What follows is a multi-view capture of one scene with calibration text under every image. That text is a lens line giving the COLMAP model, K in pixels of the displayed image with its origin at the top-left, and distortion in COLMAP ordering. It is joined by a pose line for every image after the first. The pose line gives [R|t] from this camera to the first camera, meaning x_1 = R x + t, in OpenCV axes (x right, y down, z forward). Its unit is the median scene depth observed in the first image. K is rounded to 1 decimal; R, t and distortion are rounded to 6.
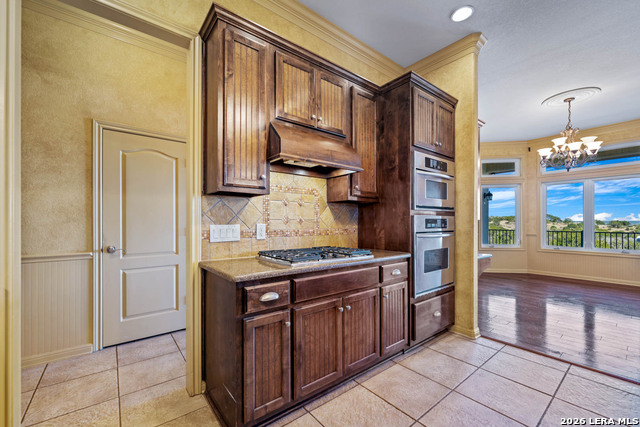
lens RADIAL K [[263.1, 0, 321.6], [0, 263.1, 219.2], [0, 0, 1]] dist [-0.000795, -0.000006]
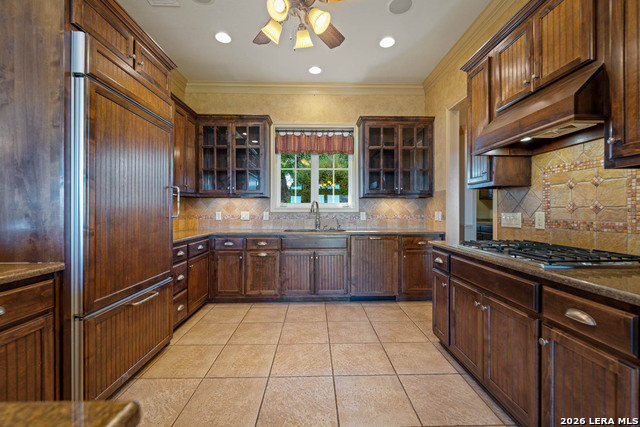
lens RADIAL K [[263.1, 0, 320.3], [0, 263.1, 212.4], [0, 0, 1]] dist [-0.000795, -0.000006]
pose [[-0.611583, 0.000700, -0.791180, 0.968340], [0.006253, 0.999973, -0.003949, 0.016522], [0.791156, -0.007362, -0.611570, 0.954530]]
